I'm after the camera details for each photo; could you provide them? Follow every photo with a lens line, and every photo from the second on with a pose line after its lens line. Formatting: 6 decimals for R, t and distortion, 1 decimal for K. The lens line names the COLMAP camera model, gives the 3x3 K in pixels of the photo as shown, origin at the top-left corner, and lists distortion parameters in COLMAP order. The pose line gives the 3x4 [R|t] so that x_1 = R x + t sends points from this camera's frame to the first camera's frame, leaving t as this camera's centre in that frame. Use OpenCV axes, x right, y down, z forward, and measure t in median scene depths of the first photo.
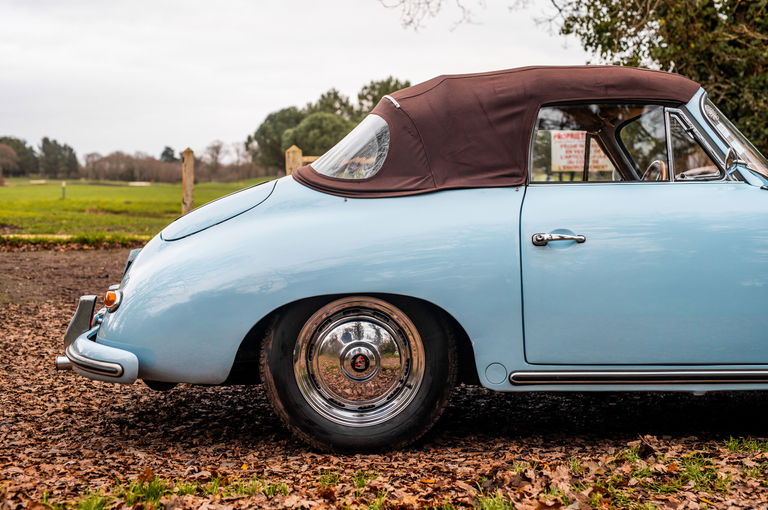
lens RADIAL K [[1063.0, 0, 380.7], [0, 1063.0, 255.0], [0, 0, 1]] dist [0.006389, 0.000000]
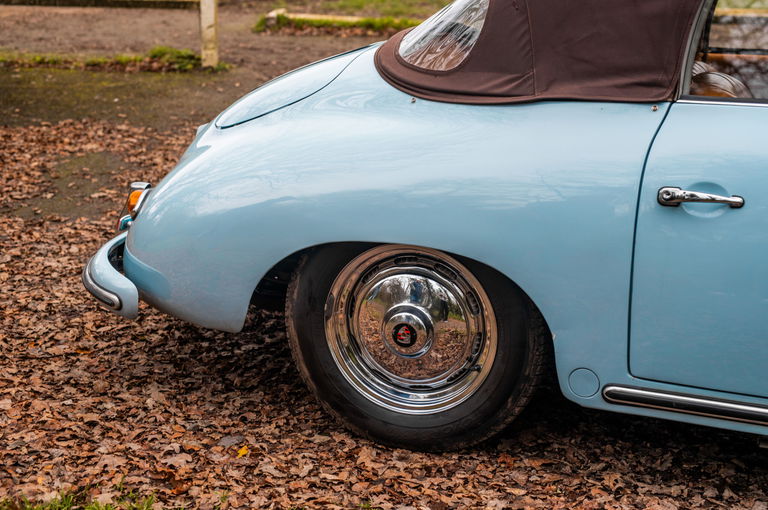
lens RADIAL K [[1063.0, 0, 387.6], [0, 1063.0, 254.9], [0, 0, 1]] dist [0.006389, 0.000000]
pose [[0.938239, 0.118716, -0.324984, 0.196910], [-0.040969, 0.970803, 0.236354, -0.121582], [0.343554, -0.208443, 0.915709, 0.336797]]
